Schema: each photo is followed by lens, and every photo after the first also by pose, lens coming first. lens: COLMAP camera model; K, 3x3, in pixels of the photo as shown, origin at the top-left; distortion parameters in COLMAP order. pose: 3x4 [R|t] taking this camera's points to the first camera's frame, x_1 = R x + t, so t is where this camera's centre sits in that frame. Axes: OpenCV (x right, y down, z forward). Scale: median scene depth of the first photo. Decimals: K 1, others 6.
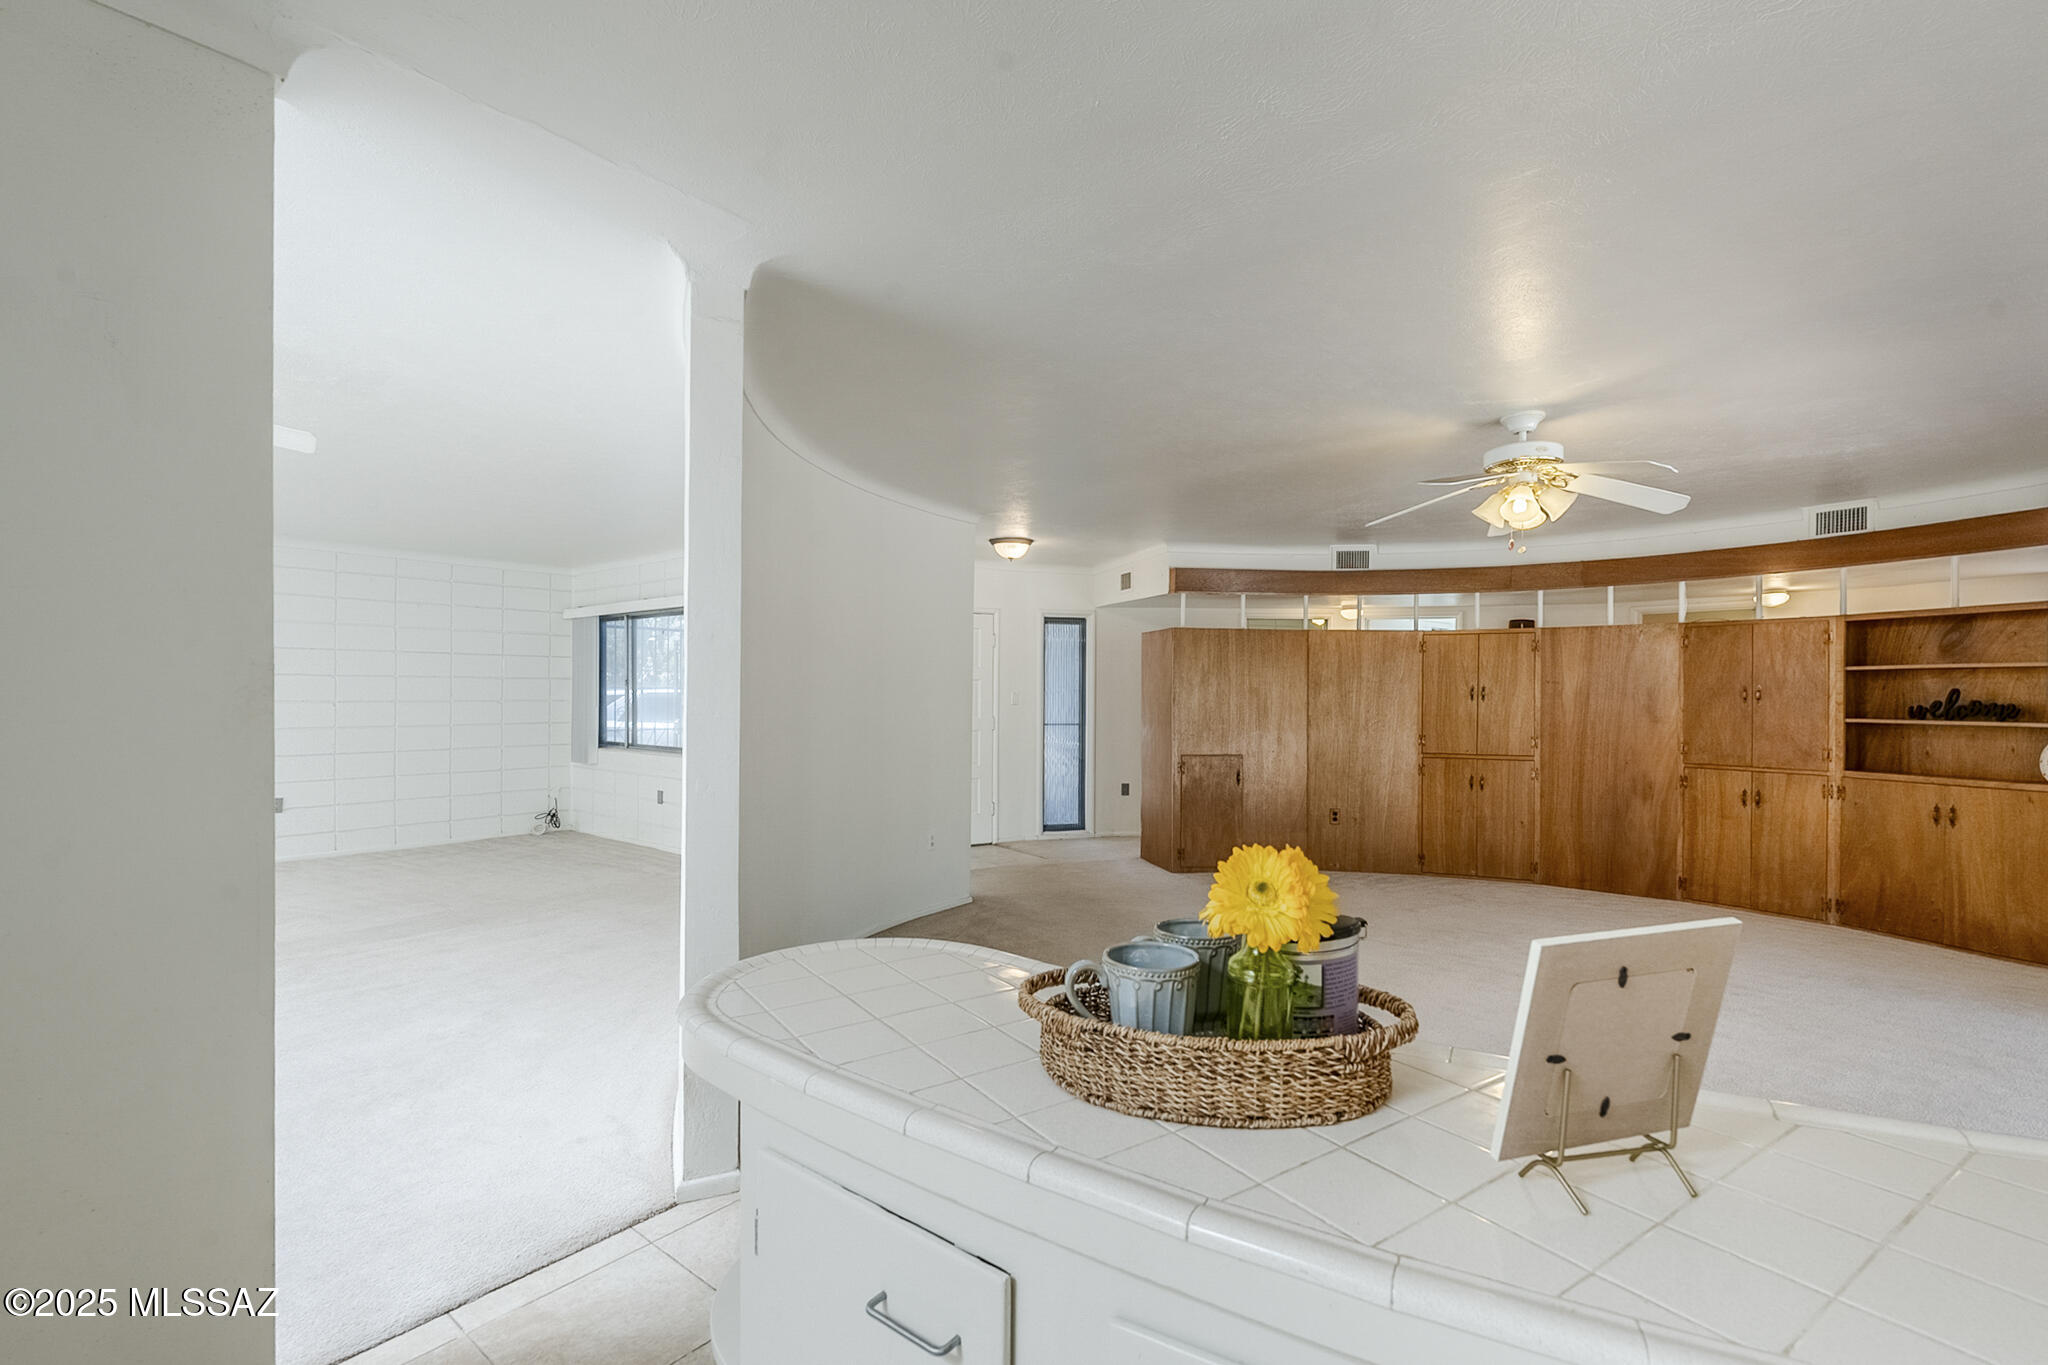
lens RADIAL K [[942.0, 0, 1027.7], [0, 942.0, 699.5], [0, 0, 1]] dist [0.001407, 0.000267]
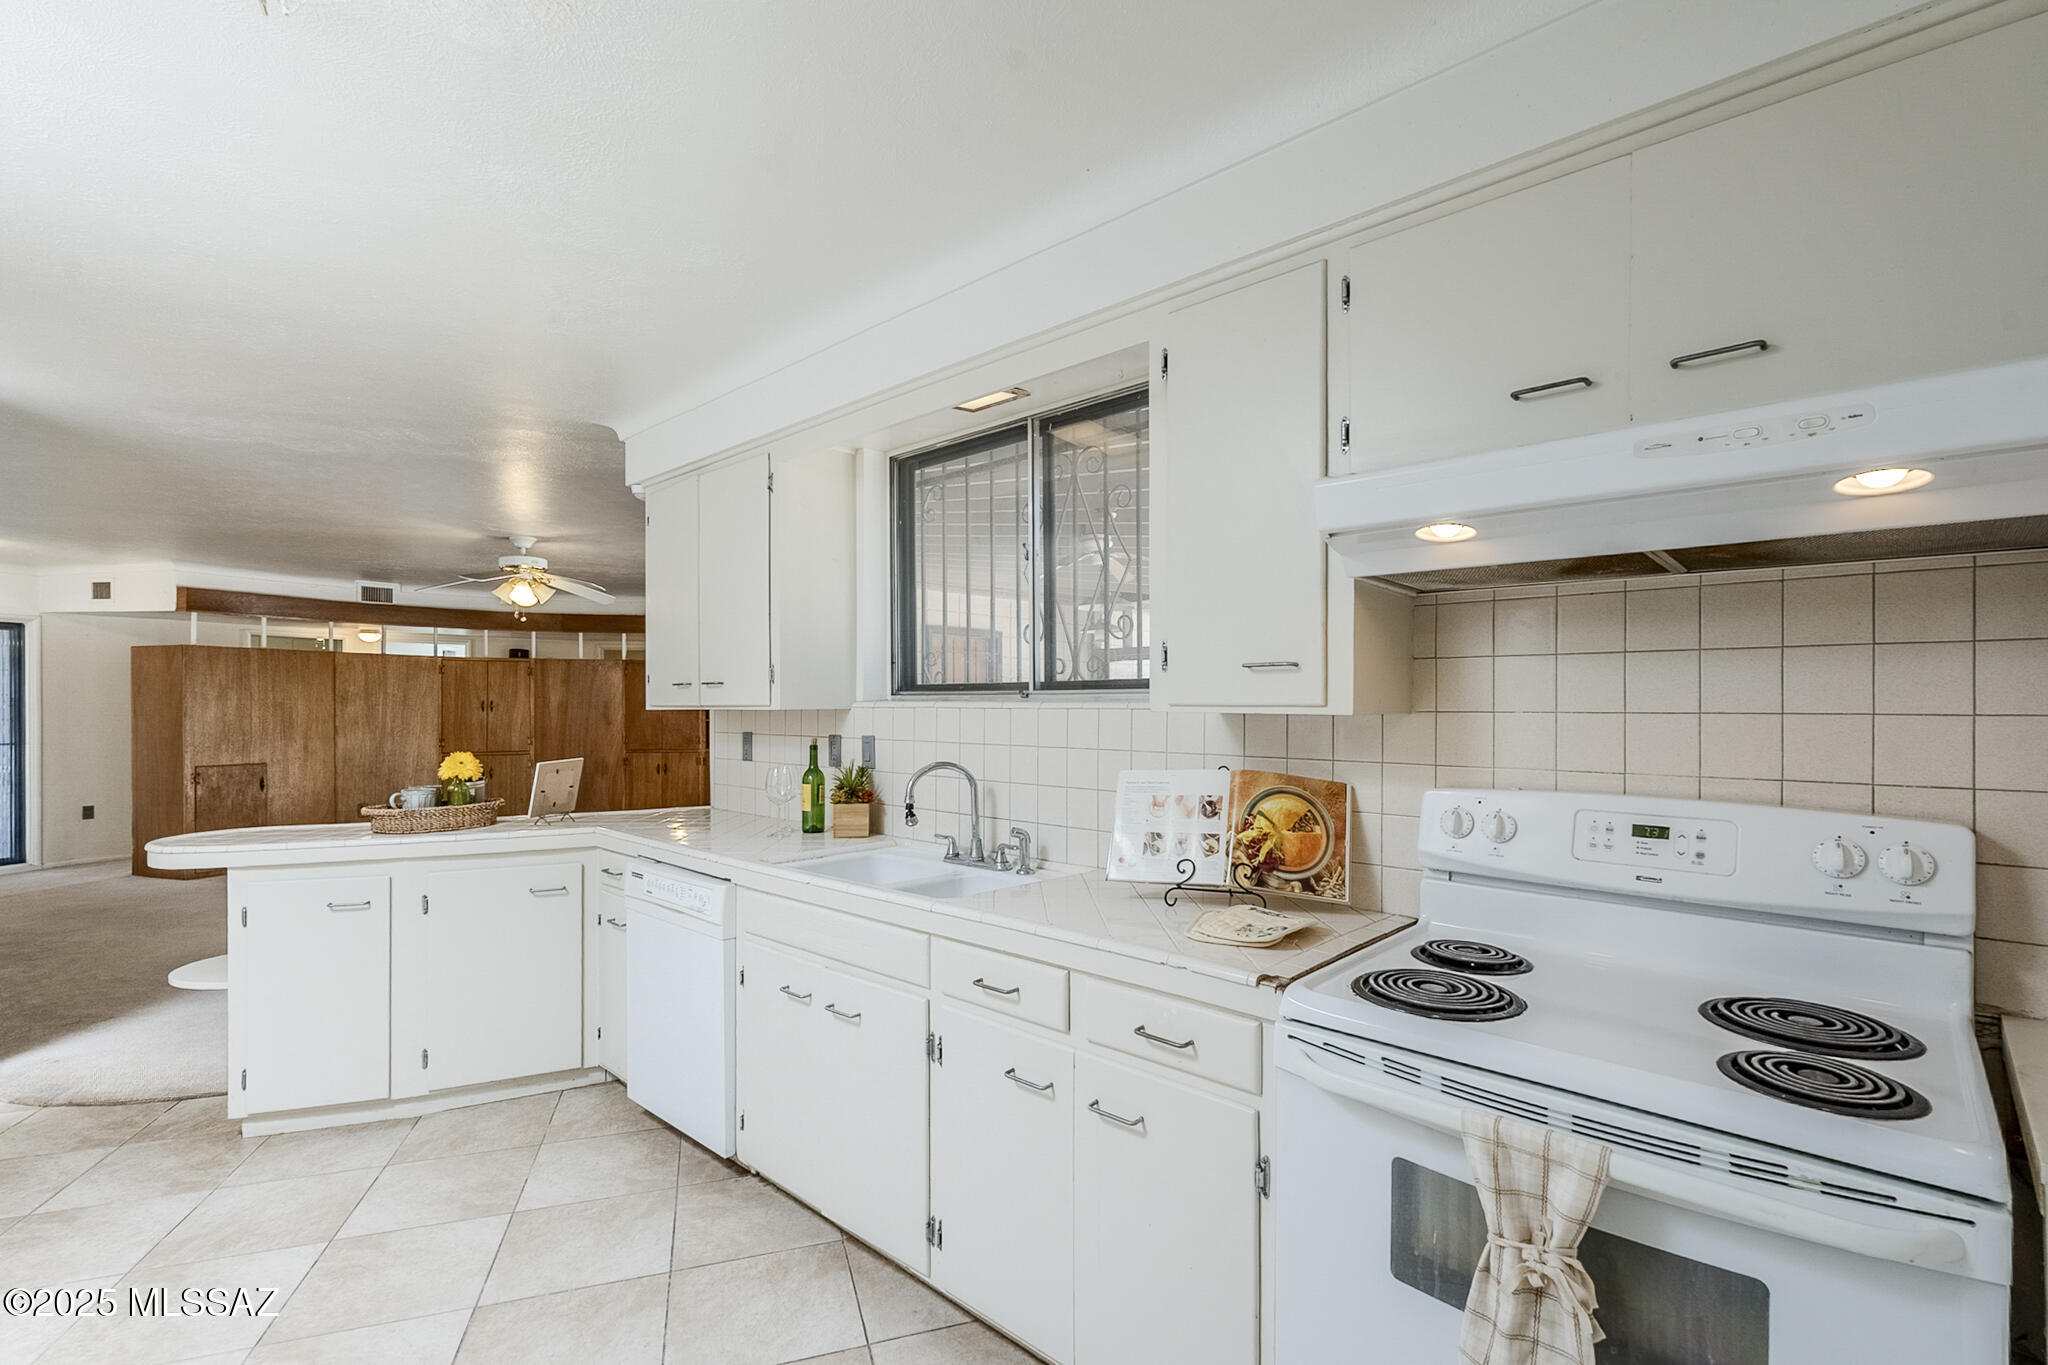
lens RADIAL K [[942.0, 0, 1027.7], [0, 942.0, 699.5], [0, 0, 1]] dist [0.001407, 0.000267]
pose [[0.554925, -0.000566, 0.831900, -0.195896], [0.010818, 0.999920, -0.006536, 0.001315], [-0.831830, 0.012626, 0.554887, -0.355037]]
